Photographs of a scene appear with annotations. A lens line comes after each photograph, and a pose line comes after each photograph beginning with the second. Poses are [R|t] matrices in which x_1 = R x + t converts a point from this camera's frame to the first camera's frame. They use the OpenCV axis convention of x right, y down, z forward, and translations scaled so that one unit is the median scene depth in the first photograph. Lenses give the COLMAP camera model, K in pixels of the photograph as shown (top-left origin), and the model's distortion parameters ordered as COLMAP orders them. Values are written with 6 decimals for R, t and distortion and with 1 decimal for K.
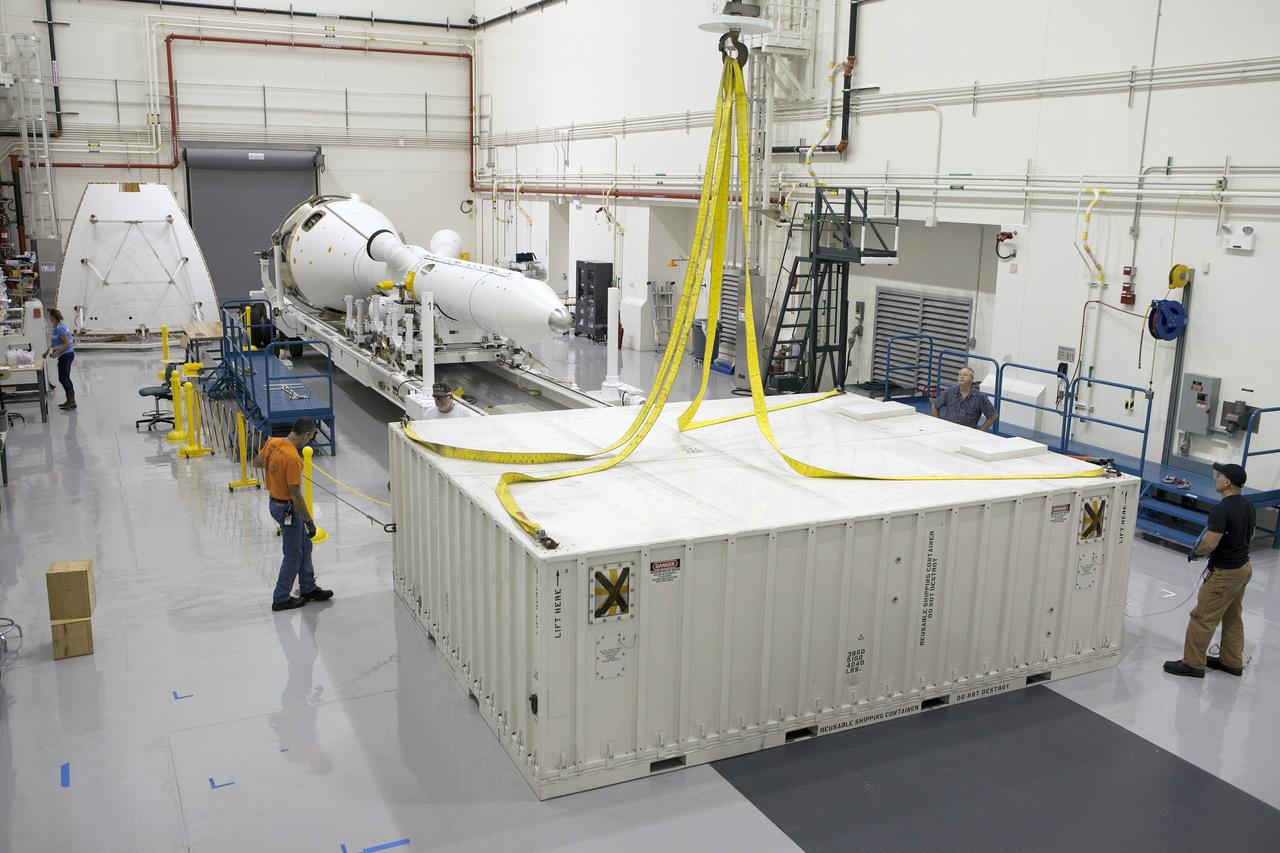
lens RADIAL K [[1097.4, 0, 628.3], [0, 1097.4, 420.3], [0, 0, 1]] dist [-0.044508, 0.068644]
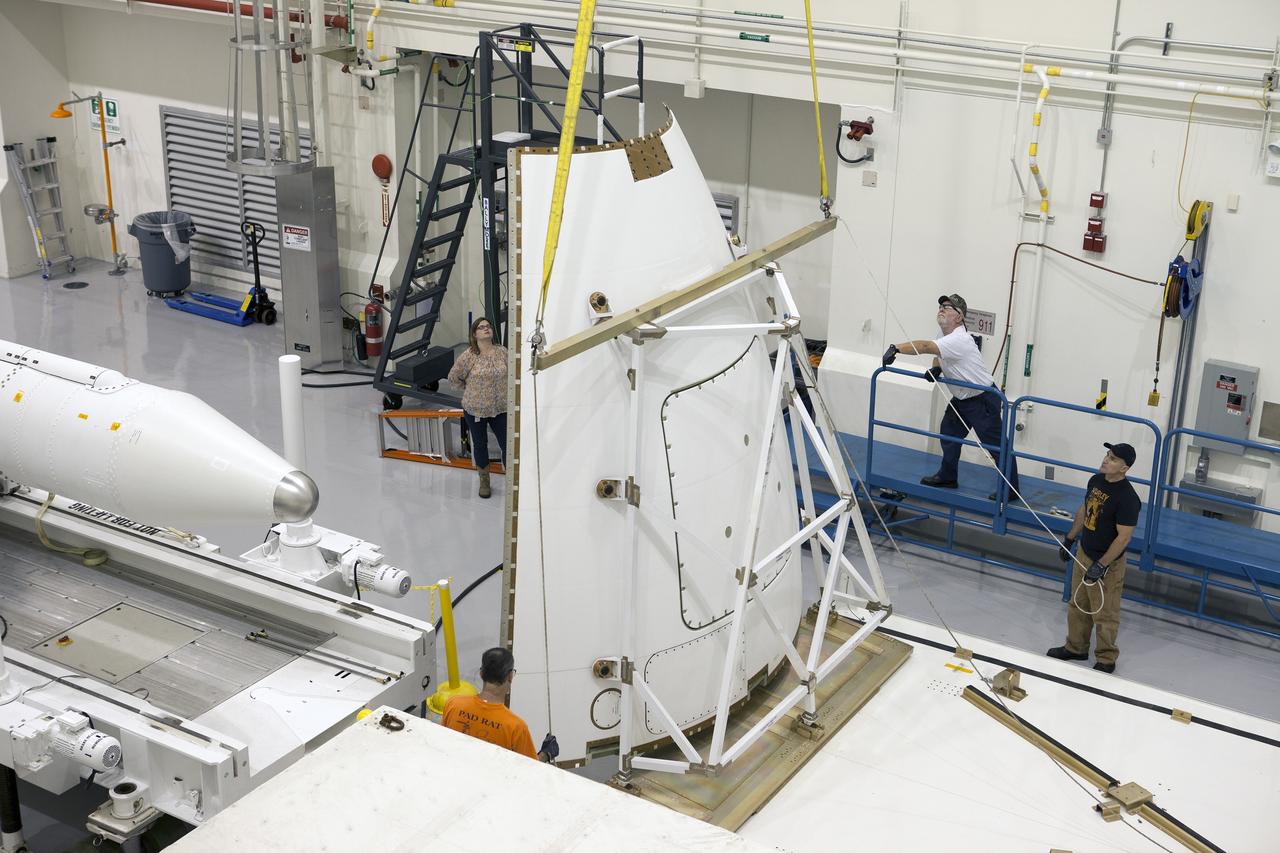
lens RADIAL K [[1776.0, 0, 628.7], [0, 1776.0, 435.8], [0, 0, 1]] dist [0.018728, 0.000000]
pose [[0.860488, -0.199049, 0.468978, -0.272696], [0.114713, 0.972578, 0.202317, -0.238284], [-0.496388, -0.120293, 0.859726, 0.235049]]
